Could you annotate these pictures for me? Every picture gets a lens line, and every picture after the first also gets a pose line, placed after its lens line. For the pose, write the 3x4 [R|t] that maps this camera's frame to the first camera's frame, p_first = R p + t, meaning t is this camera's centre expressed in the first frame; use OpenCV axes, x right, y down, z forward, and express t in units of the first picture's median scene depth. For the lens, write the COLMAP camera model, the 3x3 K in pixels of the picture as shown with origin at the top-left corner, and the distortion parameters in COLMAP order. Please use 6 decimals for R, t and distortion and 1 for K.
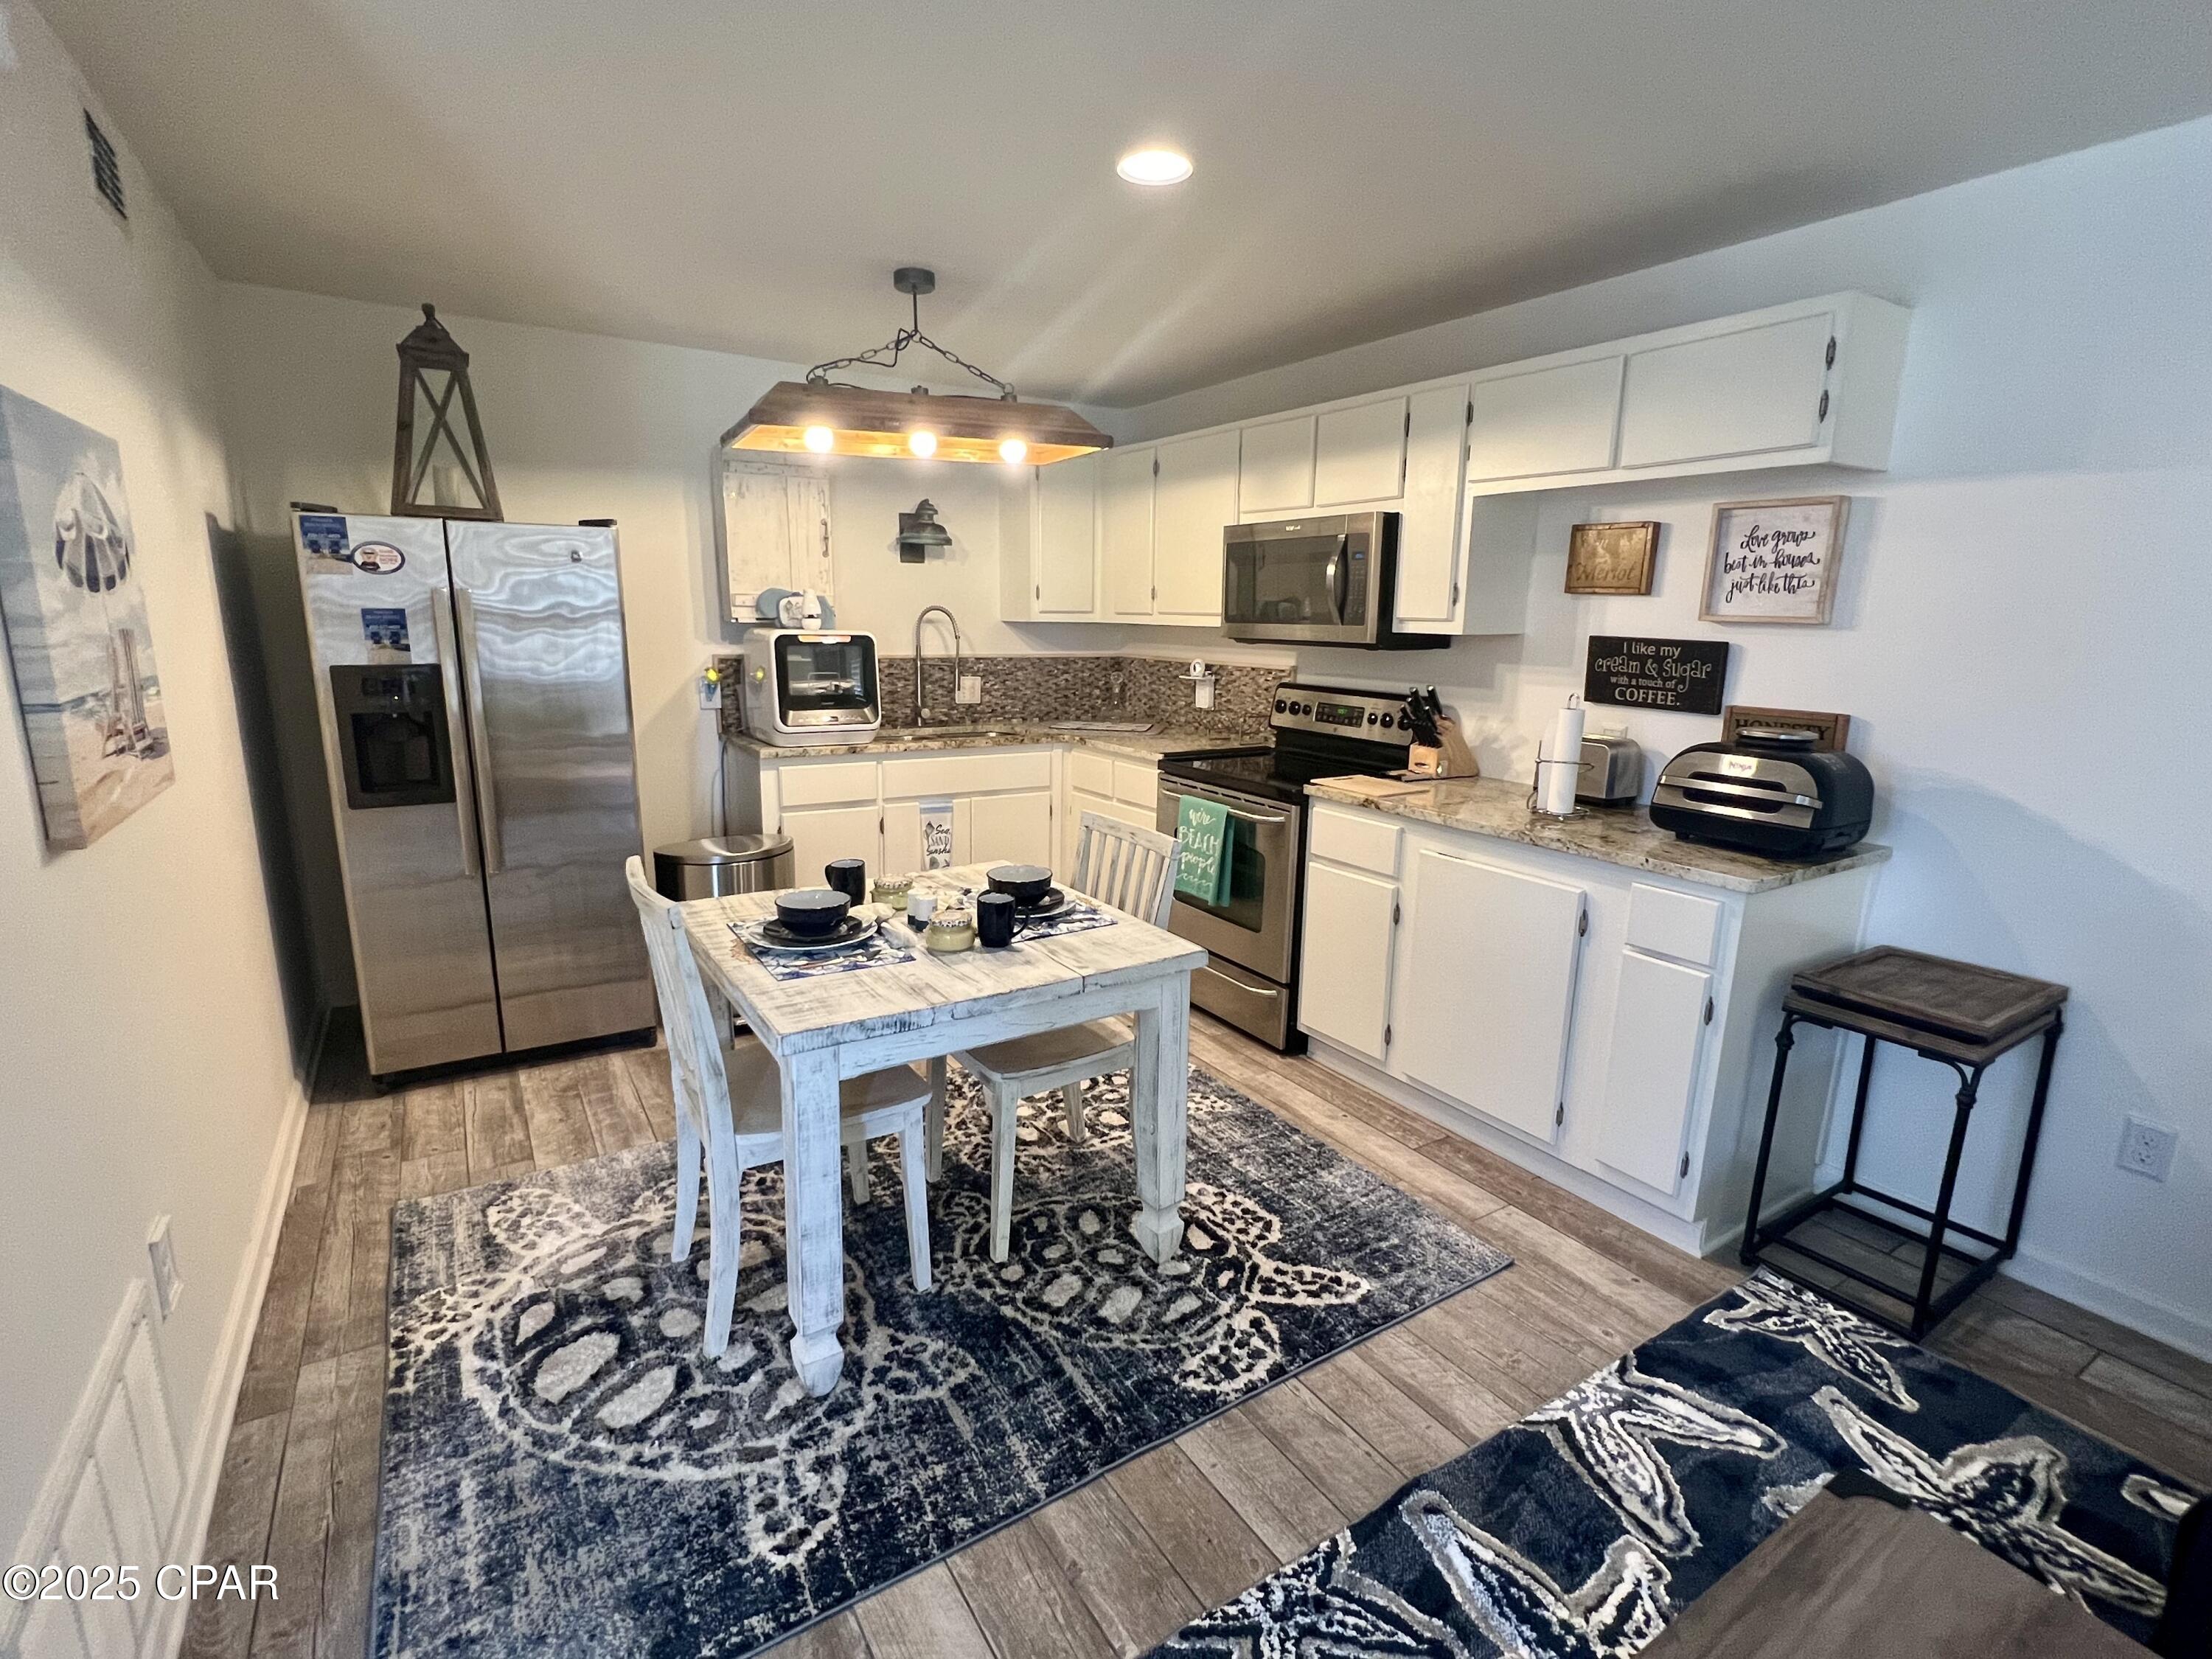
lens RADIAL K [[1044.8, 0, 1107.7], [0, 1044.8, 833.3], [0, 0, 1]] dist [-0.003328, 0.000923]
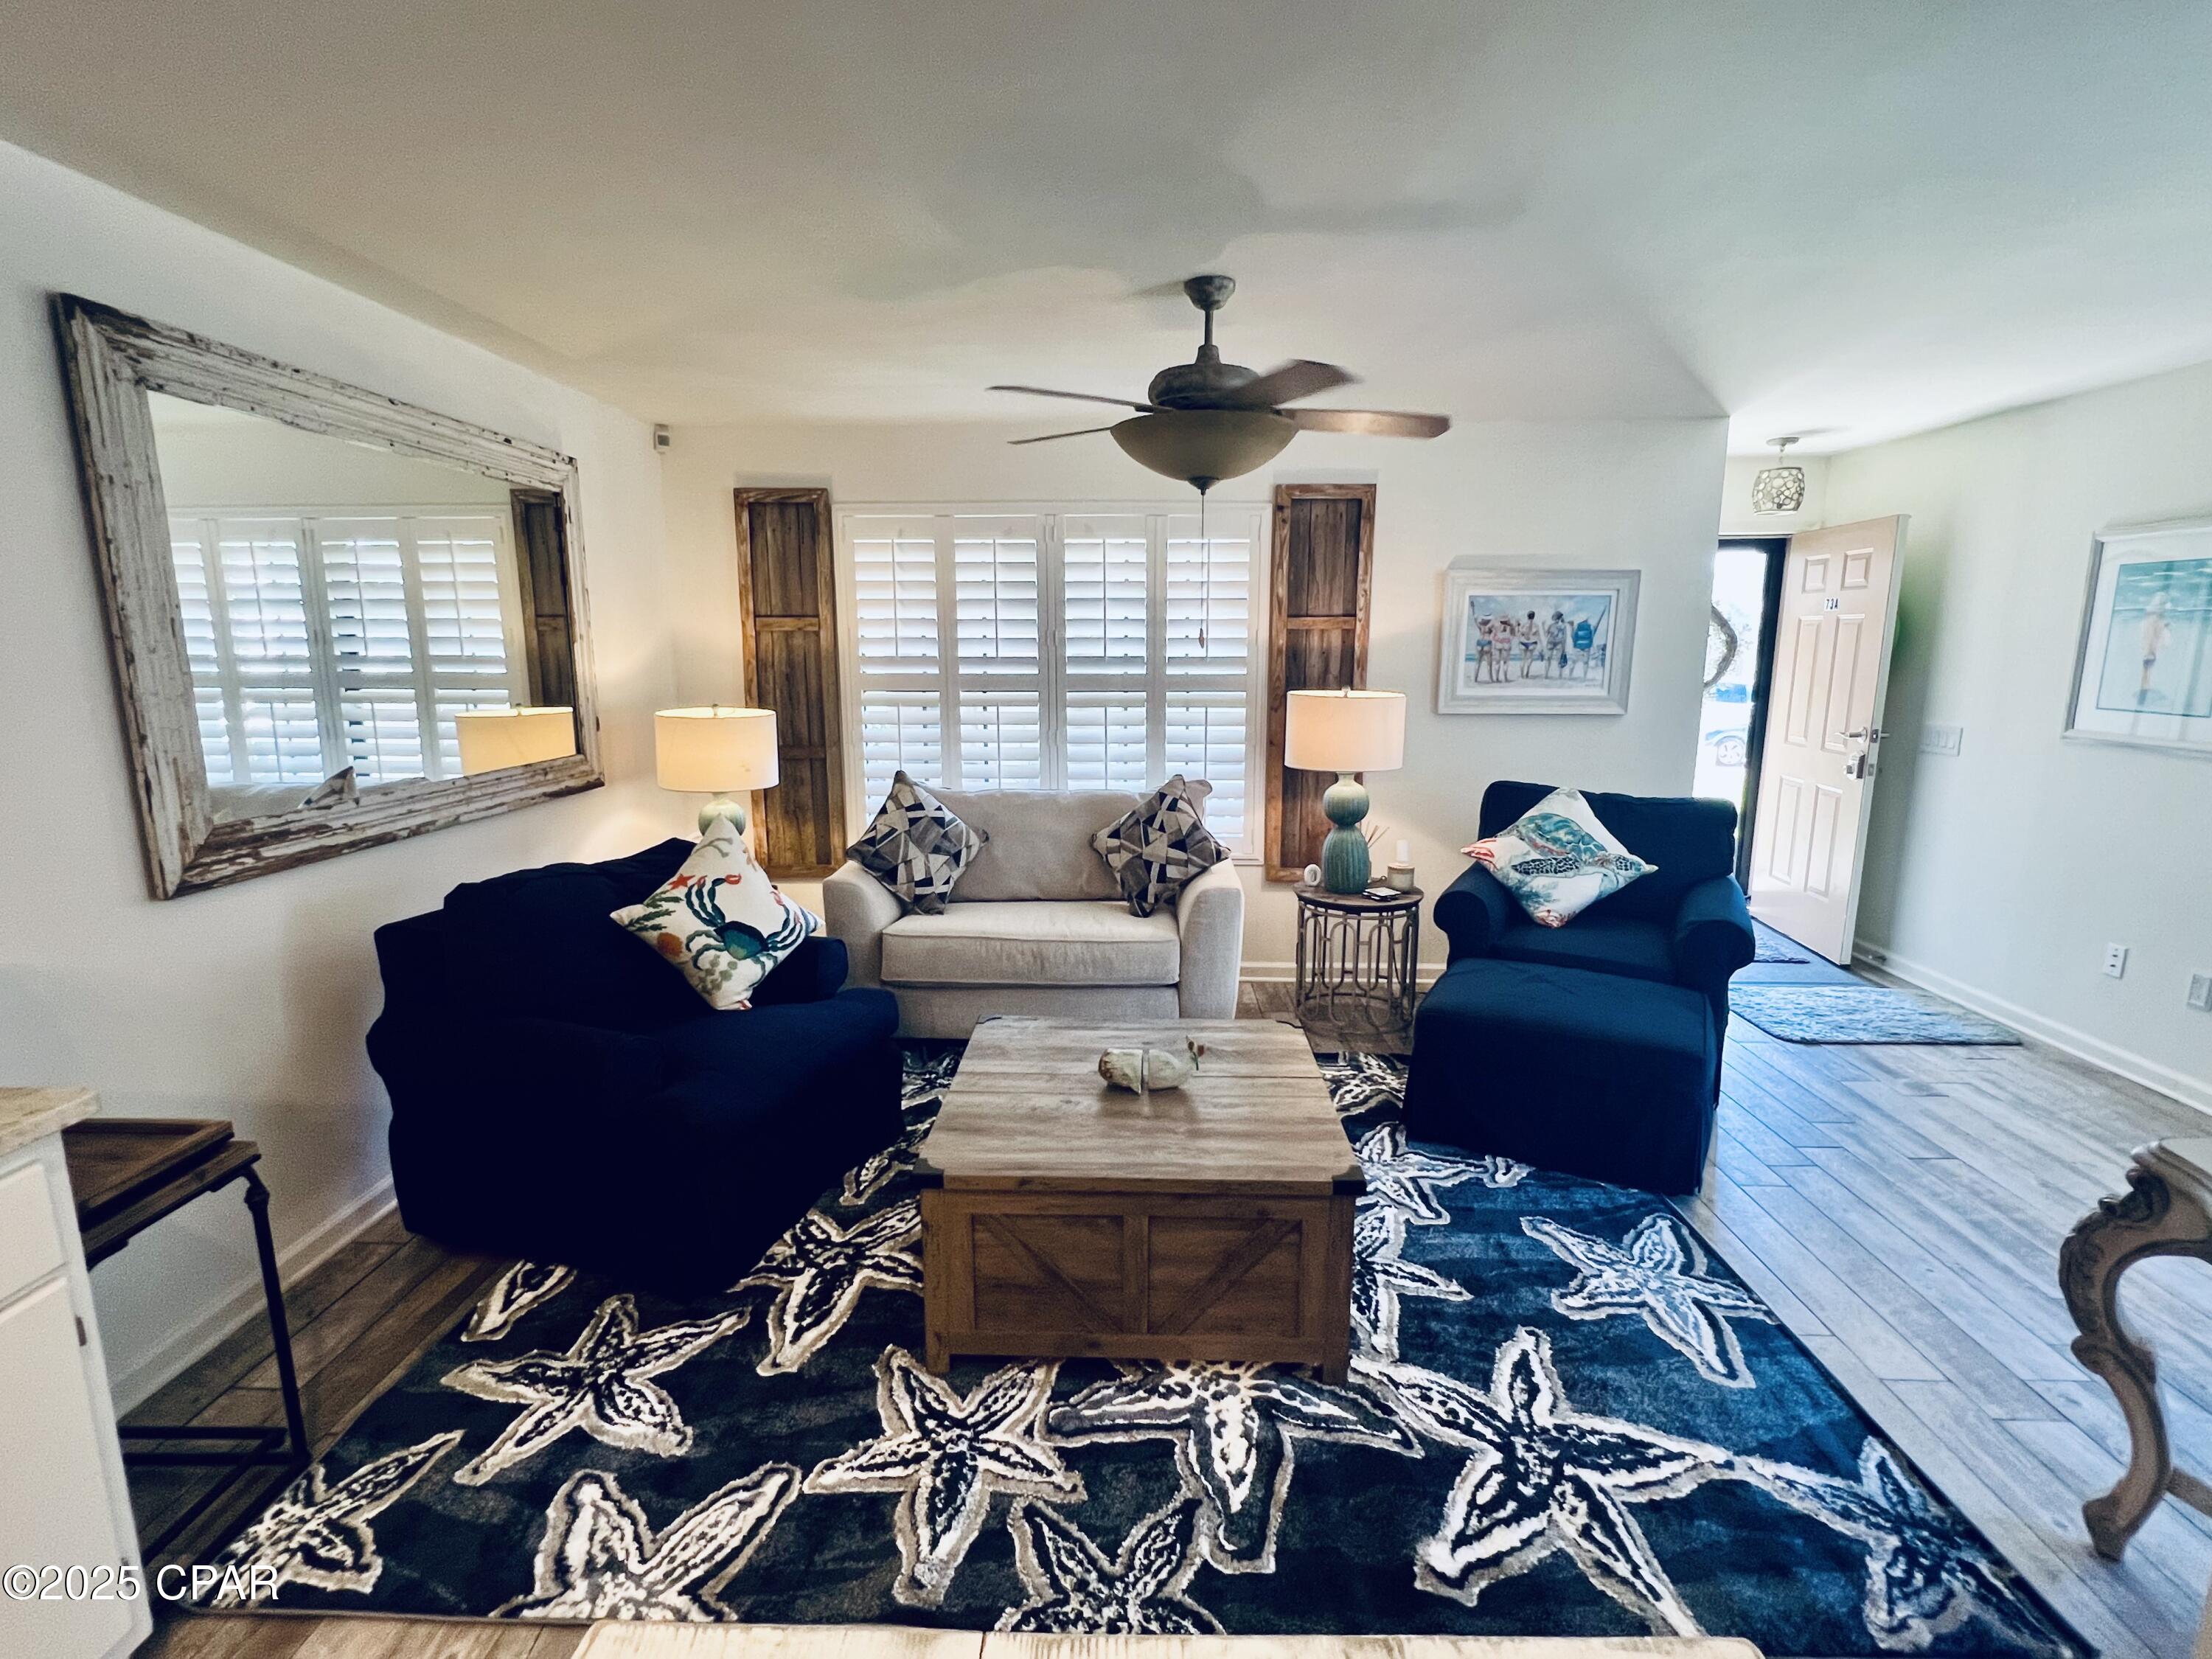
lens RADIAL K [[1044.8, 0, 1110.5], [0, 1044.8, 829.1], [0, 0, 1]] dist [-0.003328, 0.000923]
pose [[-0.826904, -0.117141, 0.550006, -0.311731], [0.106846, 0.927519, 0.358181, -0.359621], [-0.552099, 0.354947, -0.754453, 1.463323]]
